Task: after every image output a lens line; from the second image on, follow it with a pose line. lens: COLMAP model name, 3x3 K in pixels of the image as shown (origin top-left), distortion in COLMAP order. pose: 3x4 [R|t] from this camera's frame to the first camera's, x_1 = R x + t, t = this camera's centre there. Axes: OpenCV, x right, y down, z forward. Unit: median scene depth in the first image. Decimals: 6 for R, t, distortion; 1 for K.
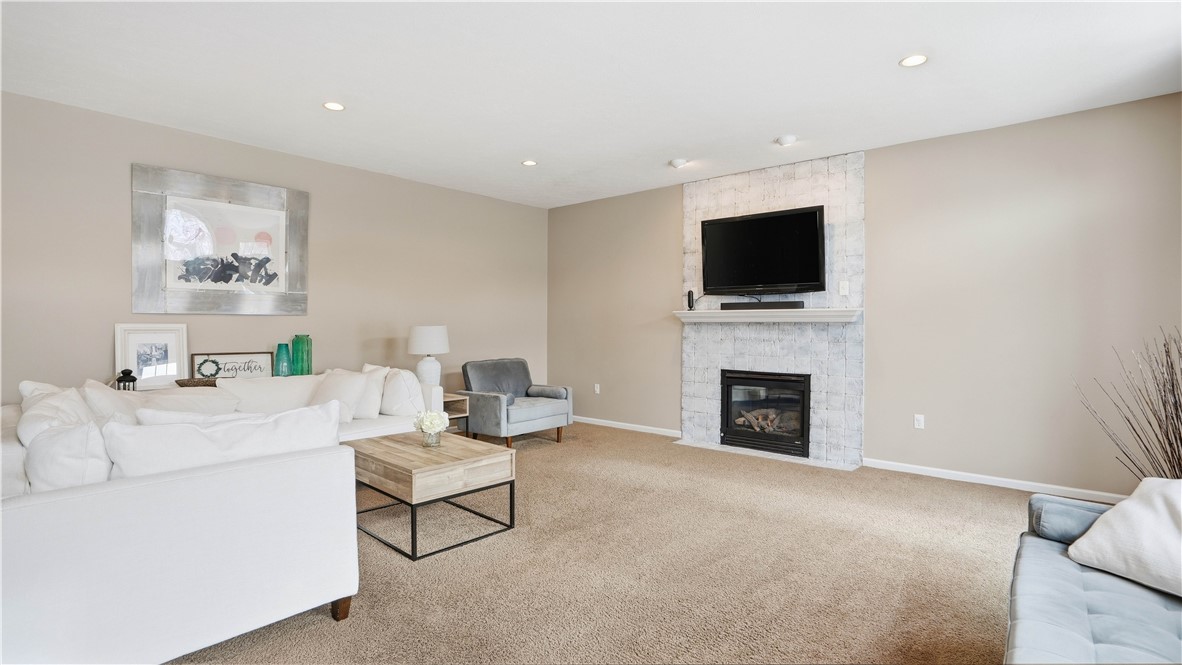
lens RADIAL K [[555.1, 0, 588.6], [0, 555.1, 330.3], [0, 0, 1]] dist [-0.051332, 0.020948]
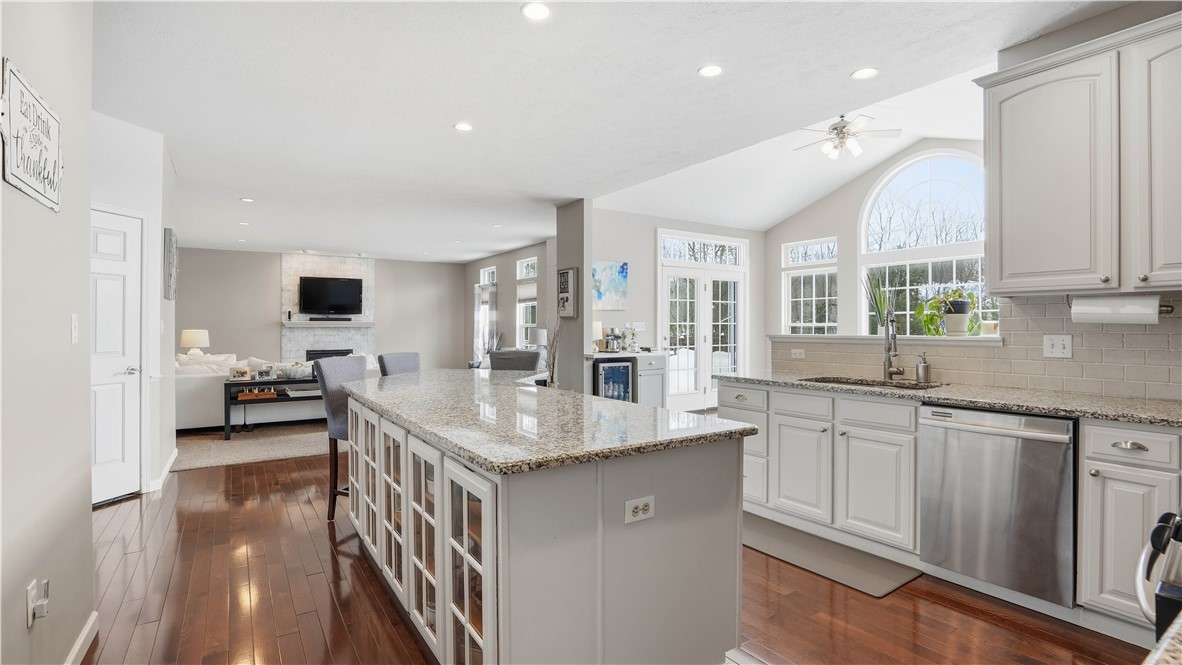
lens RADIAL K [[555.1, 0, 588.6], [0, 555.1, 330.3], [0, 0, 1]] dist [-0.051332, 0.020948]
pose [[0.275398, -0.011884, 0.961257, -1.629863], [0.011426, 0.999893, 0.009088, -0.010442], [-0.961262, 0.008480, 0.275504, -0.628701]]
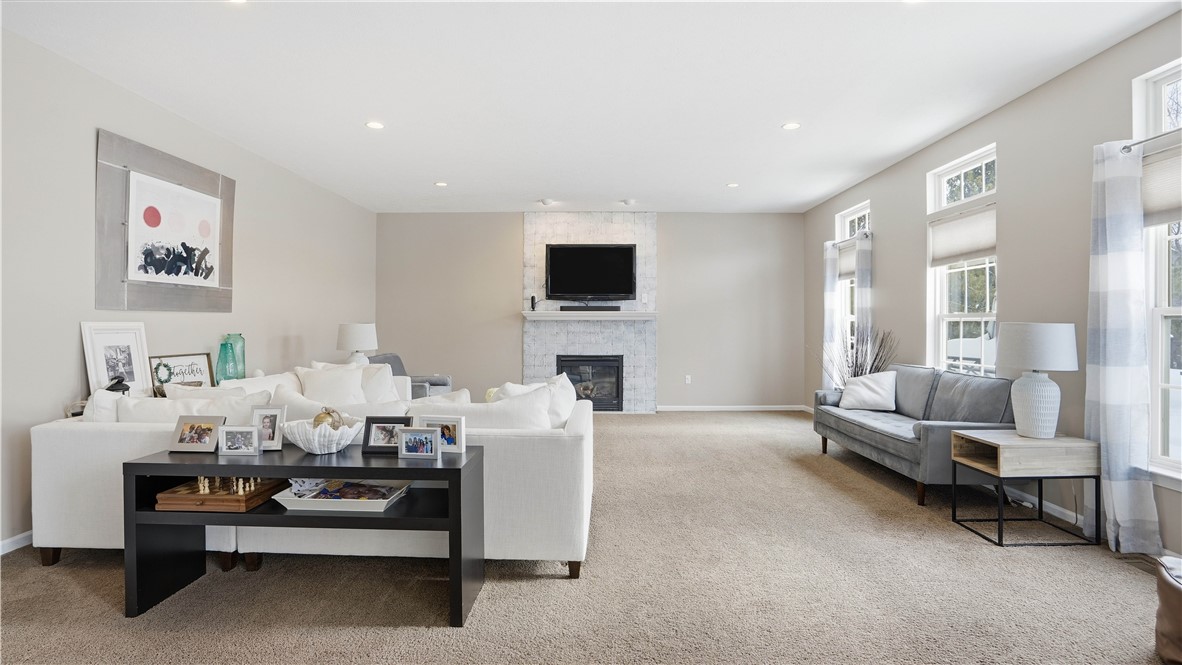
lens RADIAL K [[555.1, 0, 588.6], [0, 555.1, 330.3], [0, 0, 1]] dist [-0.051332, 0.020948]
pose [[0.762506, -0.011149, 0.646885, -0.671924], [0.007388, 0.999936, 0.008525, -0.000944], [-0.646939, -0.001721, 0.762540, -0.094161]]
